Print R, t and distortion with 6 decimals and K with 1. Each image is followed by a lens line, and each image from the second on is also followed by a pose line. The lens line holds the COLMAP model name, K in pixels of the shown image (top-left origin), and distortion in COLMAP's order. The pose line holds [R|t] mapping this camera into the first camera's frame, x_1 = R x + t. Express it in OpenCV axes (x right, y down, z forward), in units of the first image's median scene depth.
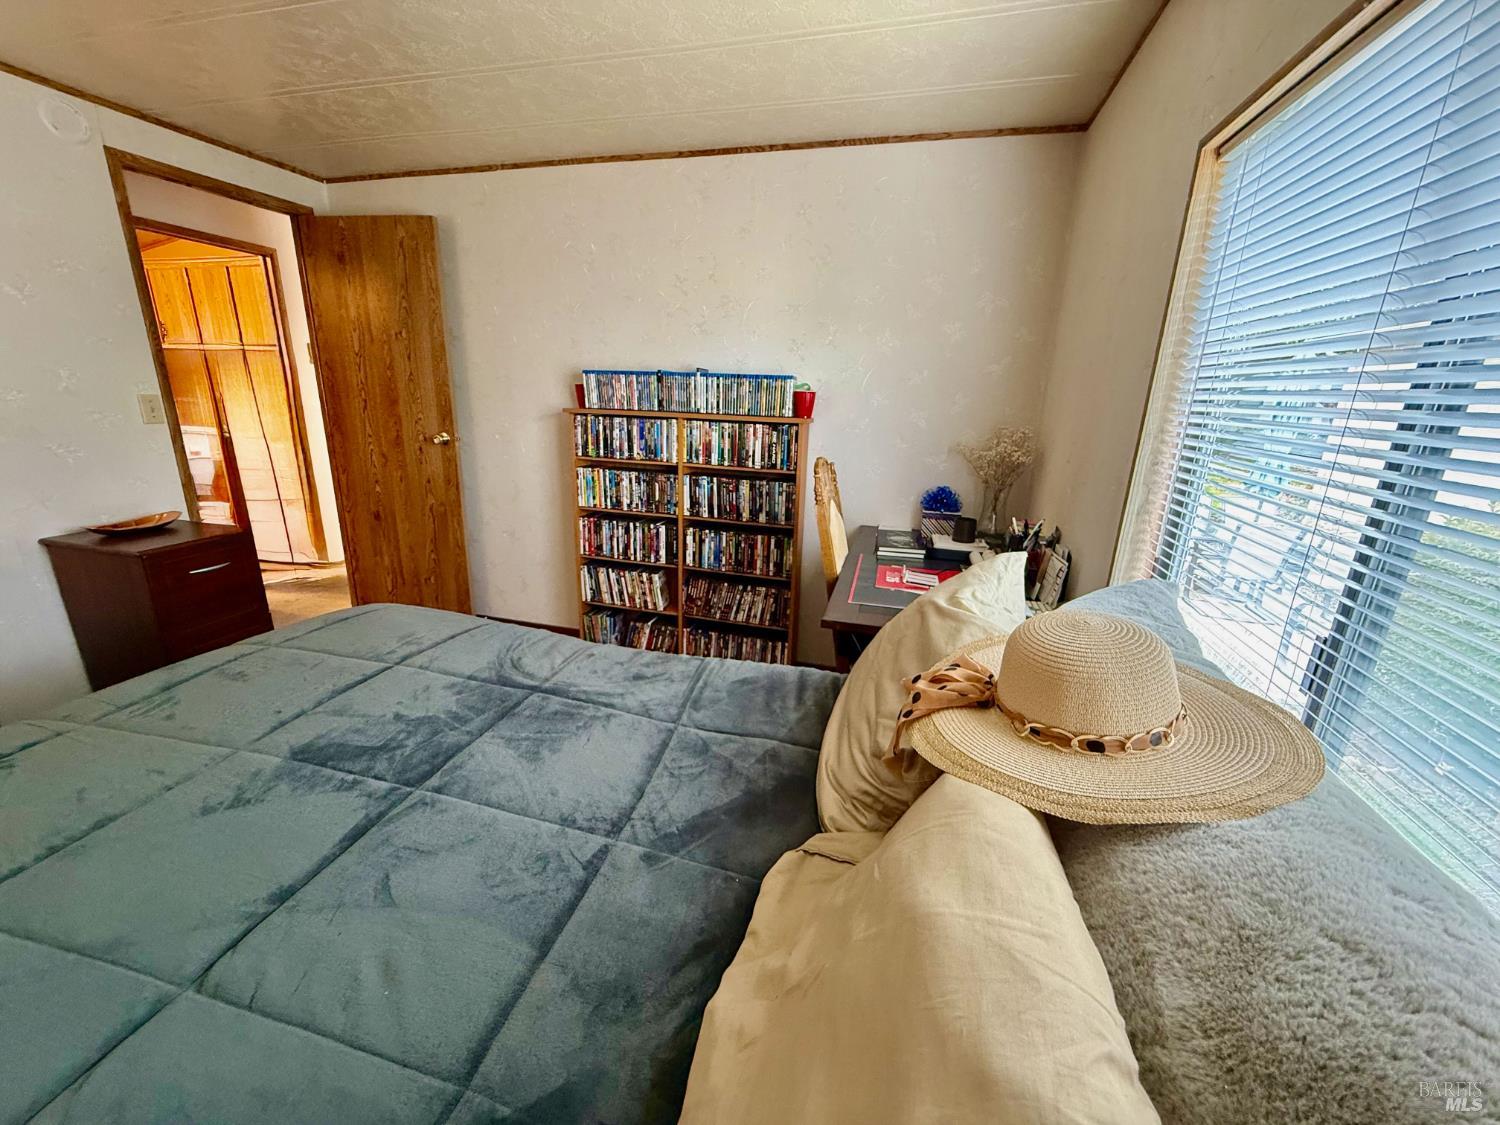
lens RADIAL K [[596.2, 0, 748.7], [0, 596.2, 561.0], [0, 0, 1]] dist [-0.000282, 0.000463]
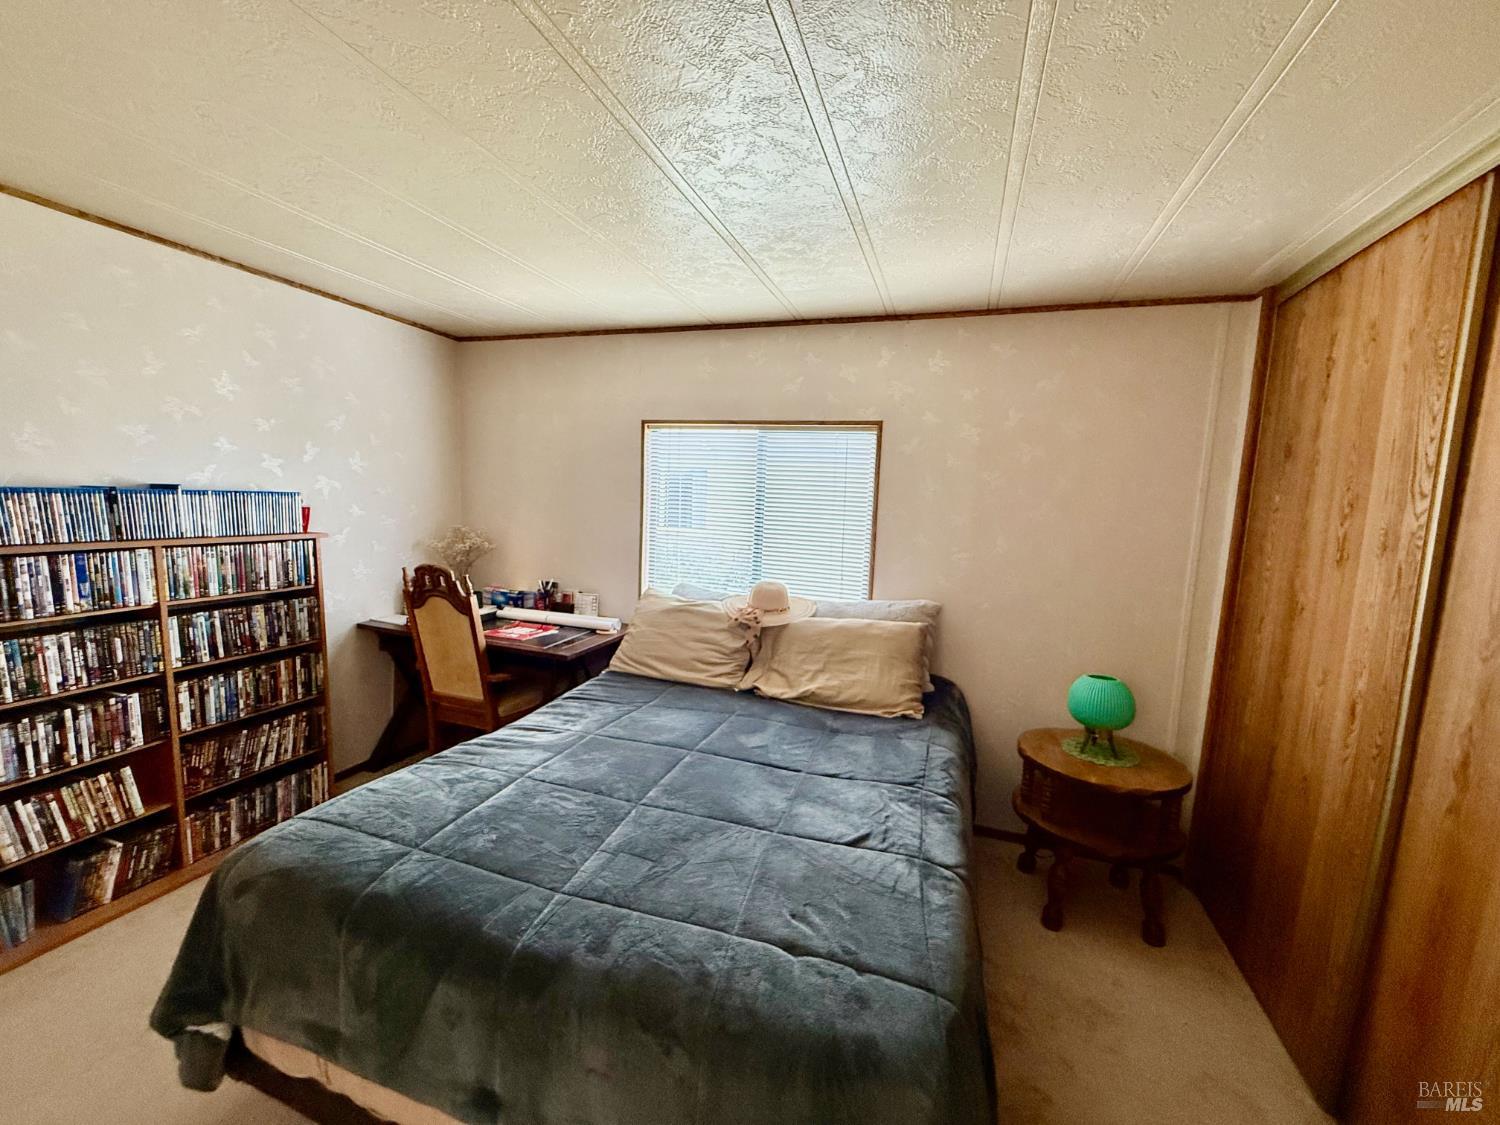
lens RADIAL K [[596.2, 0, 748.3], [0, 596.2, 564.3], [0, 0, 1]] dist [-0.000282, 0.000463]
pose [[0.071801, -0.143581, 0.987030, -0.807042], [0.240066, 0.962981, 0.122619, -0.124290], [-0.968098, 0.228148, 0.103612, 0.175215]]
